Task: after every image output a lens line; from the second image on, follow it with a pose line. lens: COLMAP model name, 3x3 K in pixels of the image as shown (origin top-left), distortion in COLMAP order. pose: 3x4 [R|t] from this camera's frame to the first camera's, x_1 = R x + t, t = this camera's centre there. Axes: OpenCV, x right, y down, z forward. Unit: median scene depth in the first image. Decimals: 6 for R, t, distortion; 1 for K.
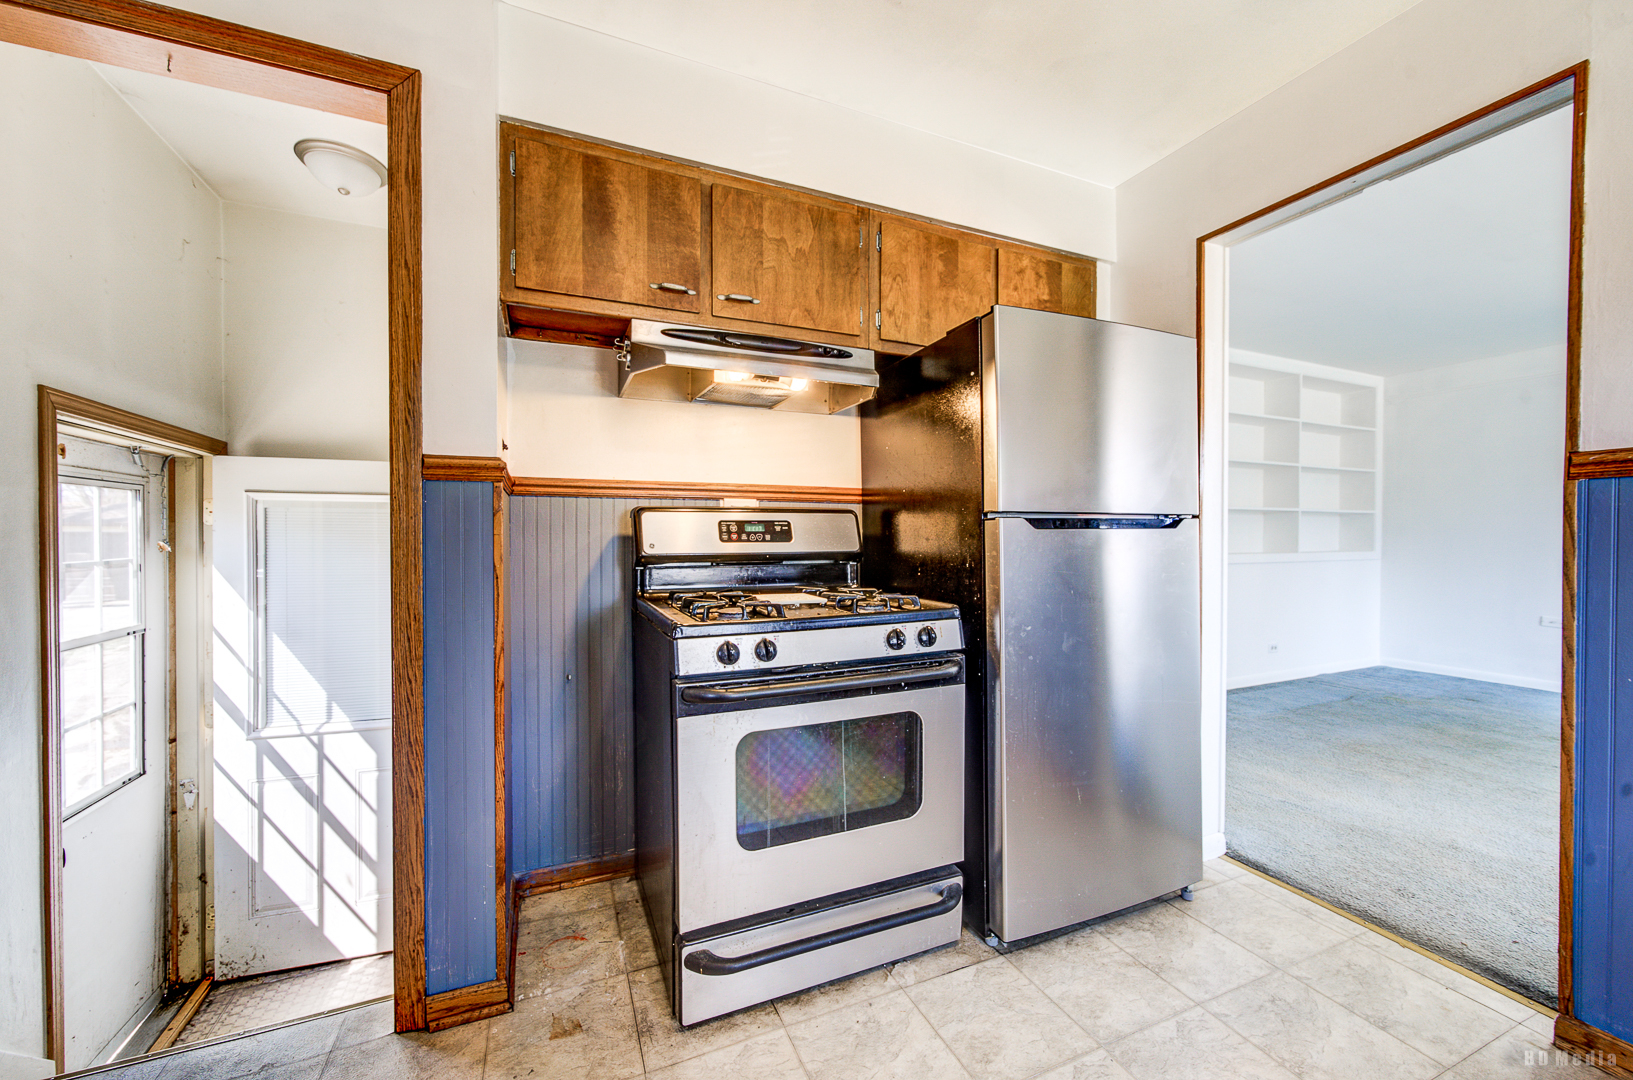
lens RADIAL K [[625.4, 0, 813.4], [0, 625.4, 546.1], [0, 0, 1]] dist [0.013167, -0.000026]
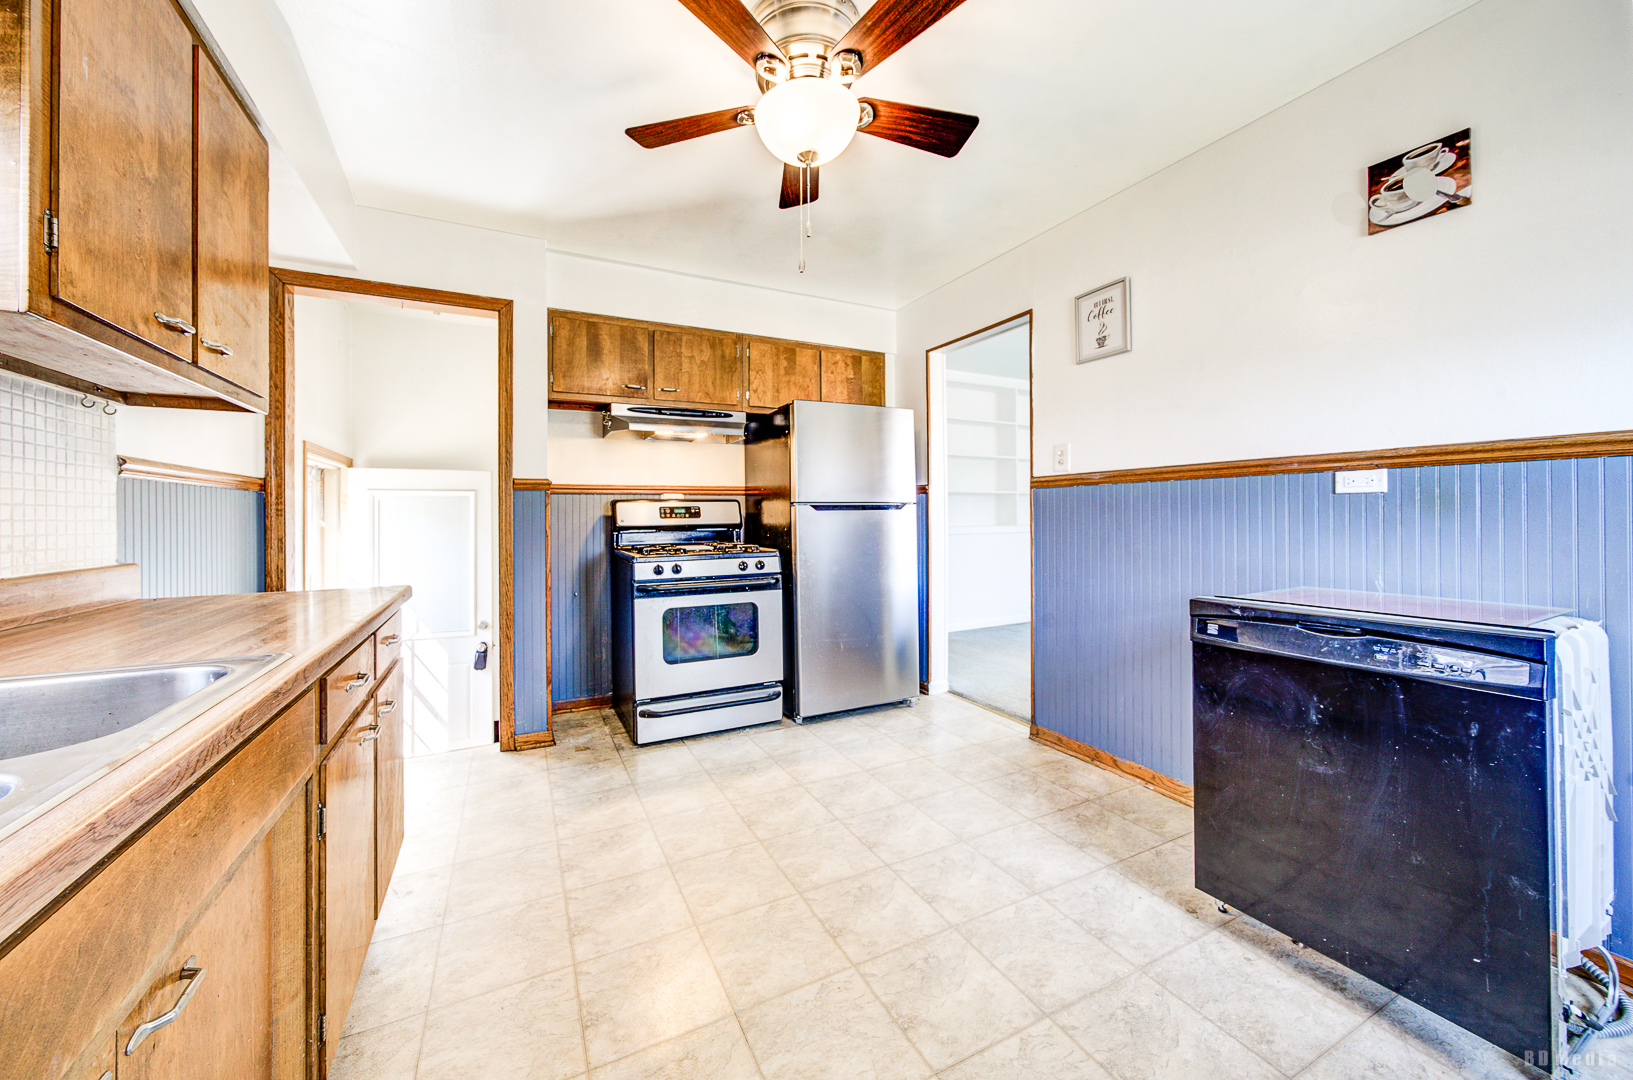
lens RADIAL K [[579.6, 0, 797.2], [0, 579.6, 513.0], [0, 0, 1]] dist [0.002484, 0.000004]
pose [[0.999082, -0.006092, 0.042408, 0.193610], [0.006739, 0.999863, -0.015125, 0.005977], [-0.042310, 0.015397, 0.998986, -0.761806]]
